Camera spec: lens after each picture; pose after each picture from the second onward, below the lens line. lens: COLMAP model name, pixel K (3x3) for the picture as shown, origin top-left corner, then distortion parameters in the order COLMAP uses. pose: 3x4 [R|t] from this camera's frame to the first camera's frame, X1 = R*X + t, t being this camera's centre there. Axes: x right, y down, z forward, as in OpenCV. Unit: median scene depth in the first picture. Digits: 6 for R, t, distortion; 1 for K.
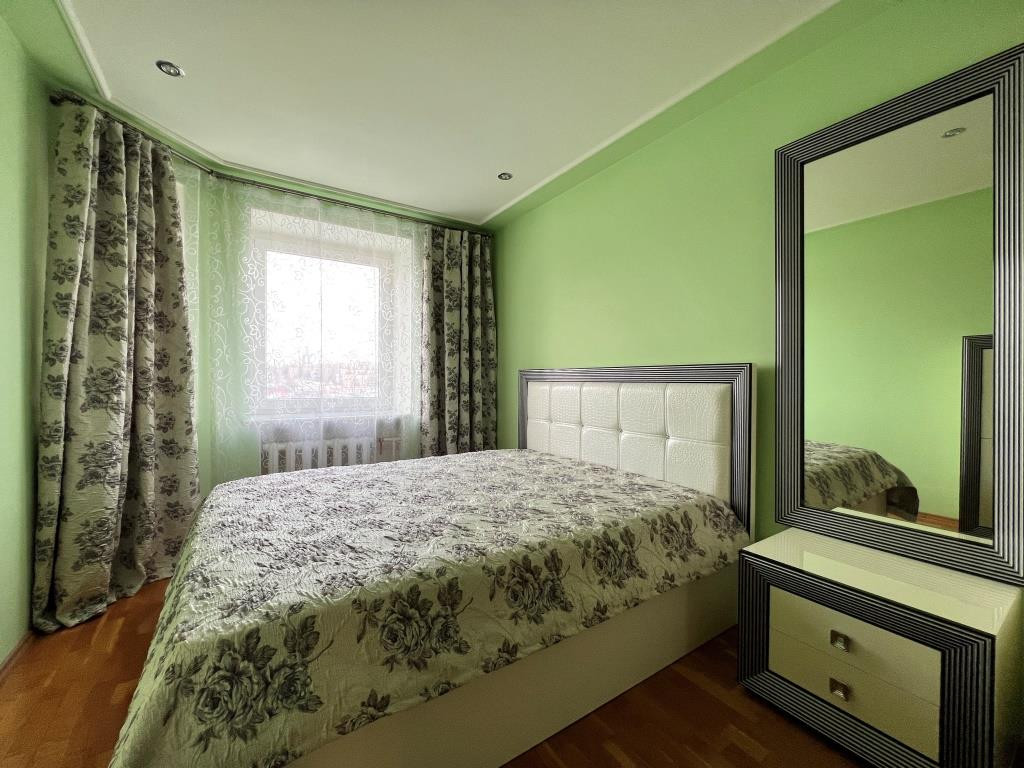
lens RADIAL K [[409.2, 0, 510.7], [0, 409.2, 383.0], [0, 0, 1]] dist [-0.005523, 0.000921]
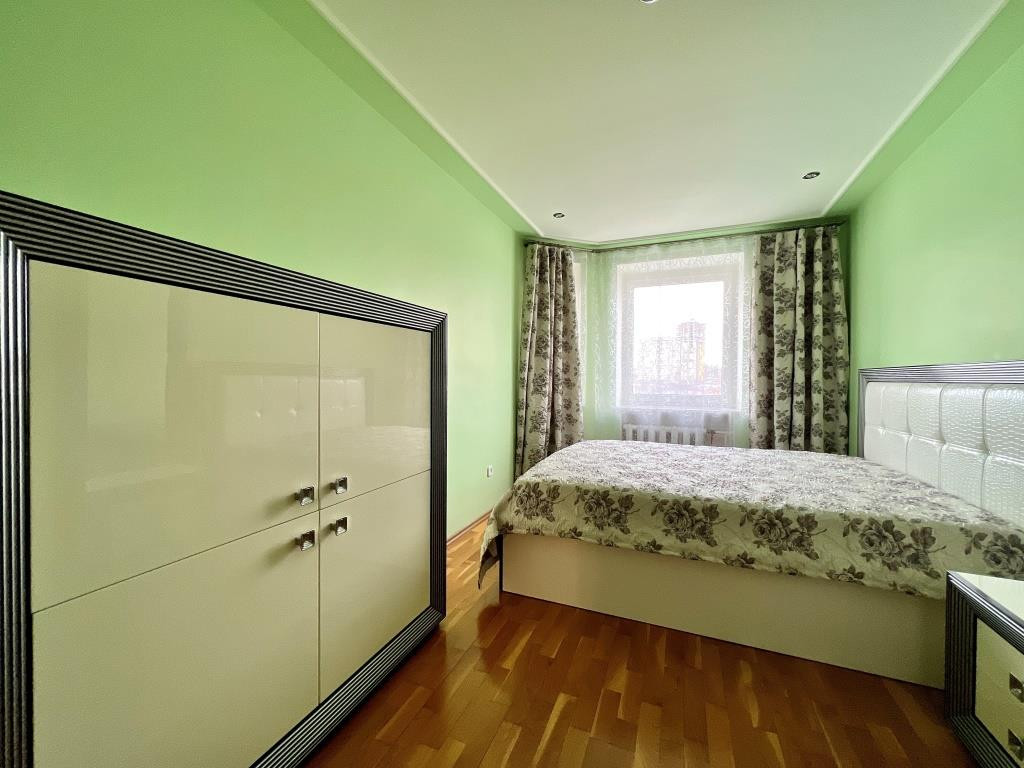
lens RADIAL K [[409.2, 0, 516.0], [0, 409.2, 383.1], [0, 0, 1]] dist [-0.005523, 0.000921]
pose [[0.562083, 0.006780, -0.827053, 0.475723], [-0.009413, 0.999954, 0.001800, 0.005593], [0.827027, 0.006773, 0.562121, -0.171933]]
